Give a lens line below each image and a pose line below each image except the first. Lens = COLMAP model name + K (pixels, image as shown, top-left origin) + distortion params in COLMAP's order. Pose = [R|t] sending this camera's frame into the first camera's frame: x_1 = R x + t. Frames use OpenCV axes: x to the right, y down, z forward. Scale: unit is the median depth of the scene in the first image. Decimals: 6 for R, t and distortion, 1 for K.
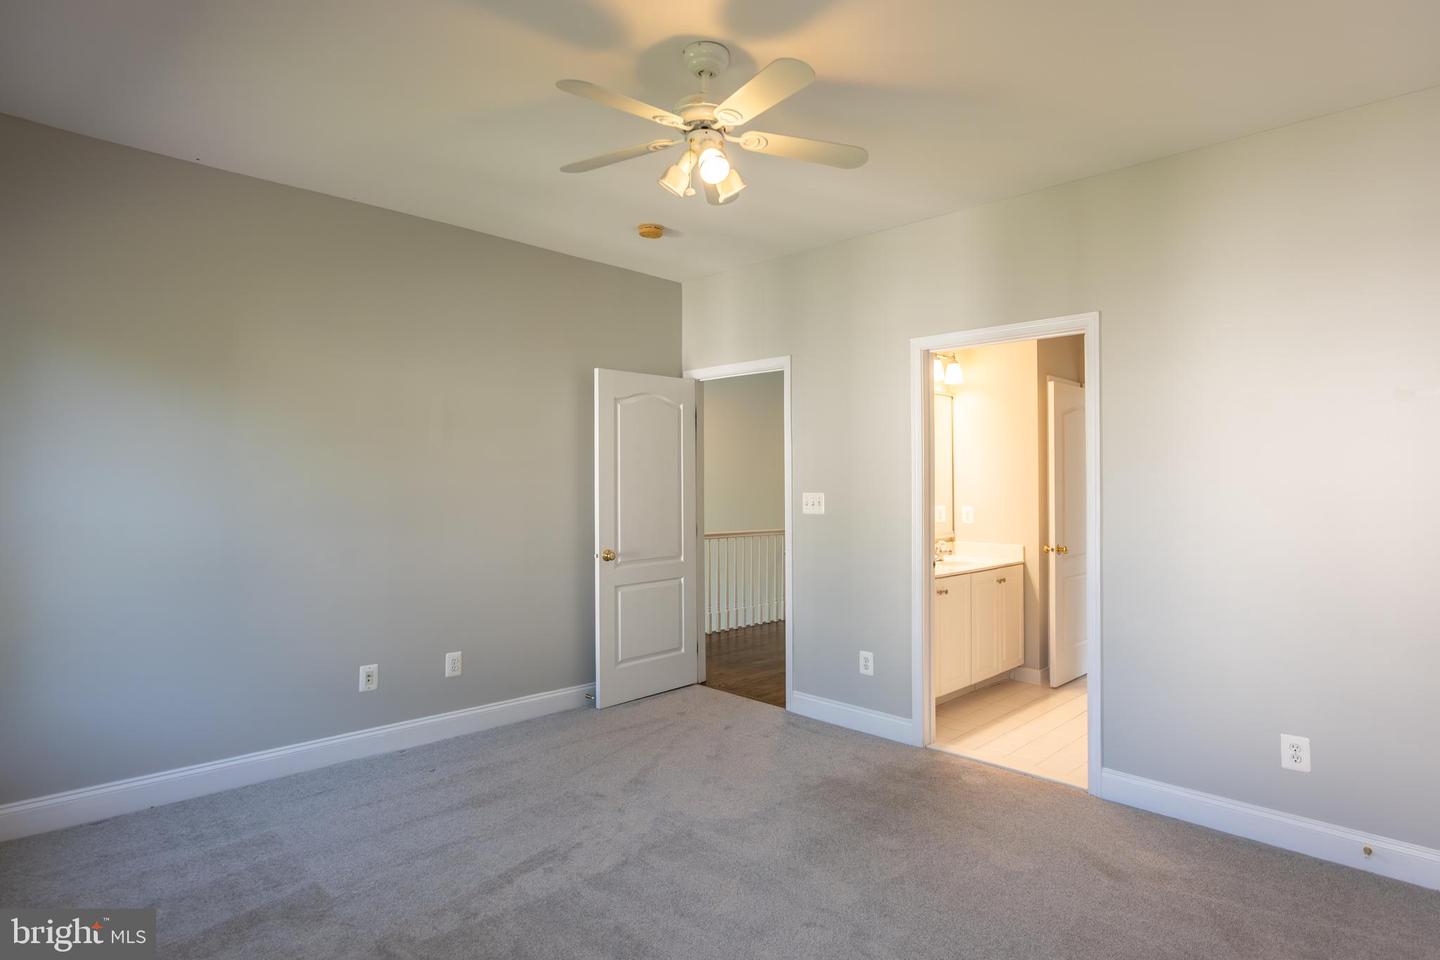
lens RADIAL K [[769.9, 0, 724.0], [0, 769.9, 467.5], [0, 0, 1]] dist [-0.024869, 0.009853]
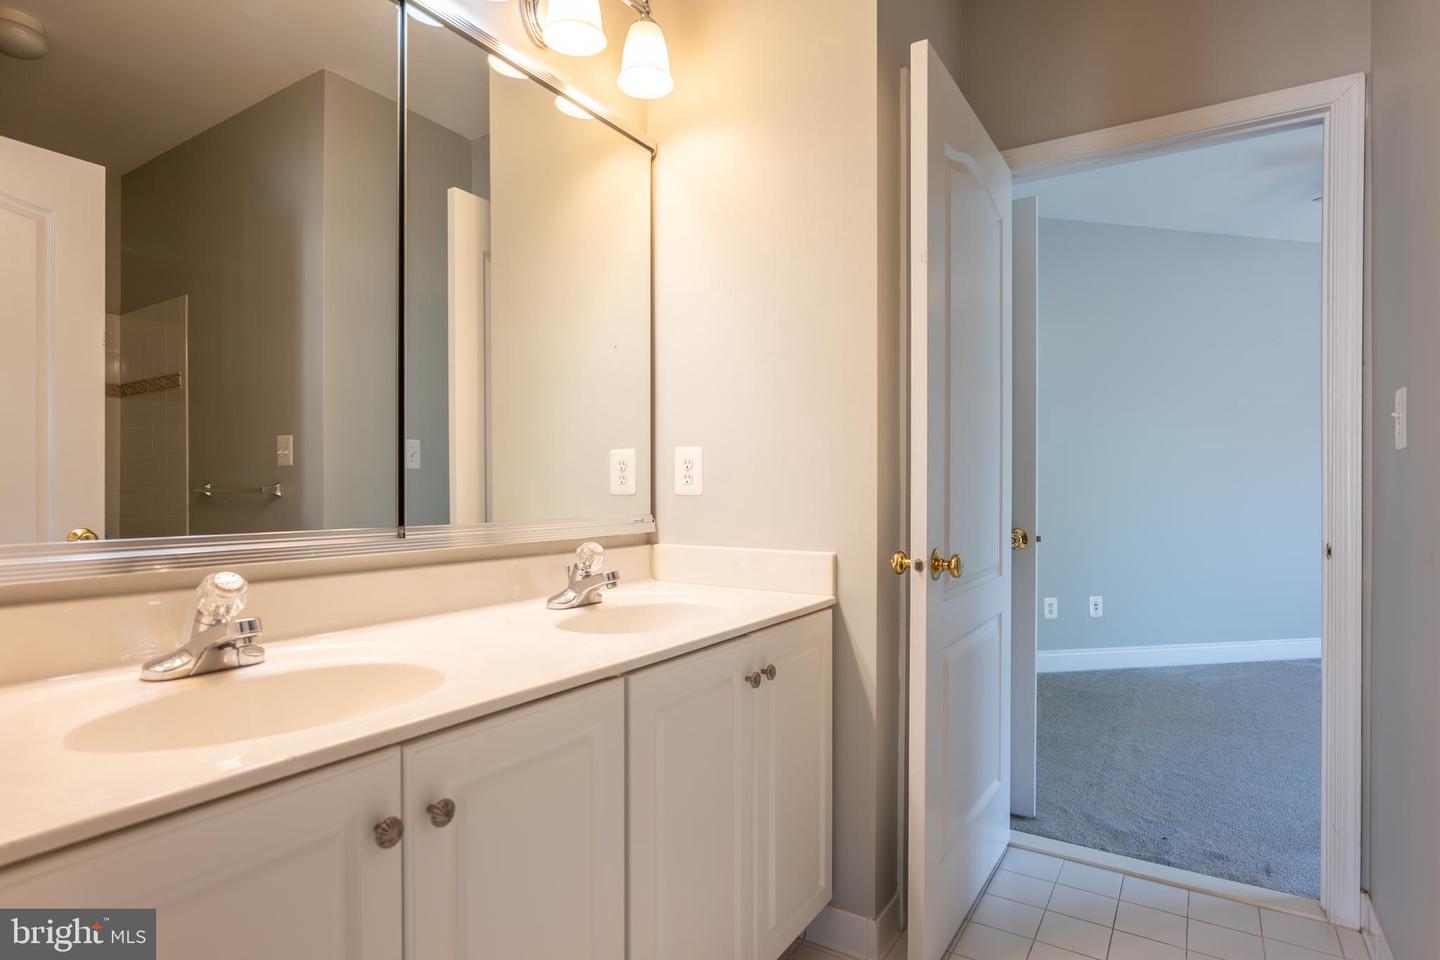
lens RADIAL K [[769.9, 0, 719.6], [0, 769.9, 489.7], [0, 0, 1]] dist [-0.024869, 0.009853]
pose [[0.975706, 0.002773, 0.219066, 0.267187], [-0.006836, 0.999818, 0.017788, 0.067920], [-0.218977, -0.018853, 0.975548, 0.681510]]
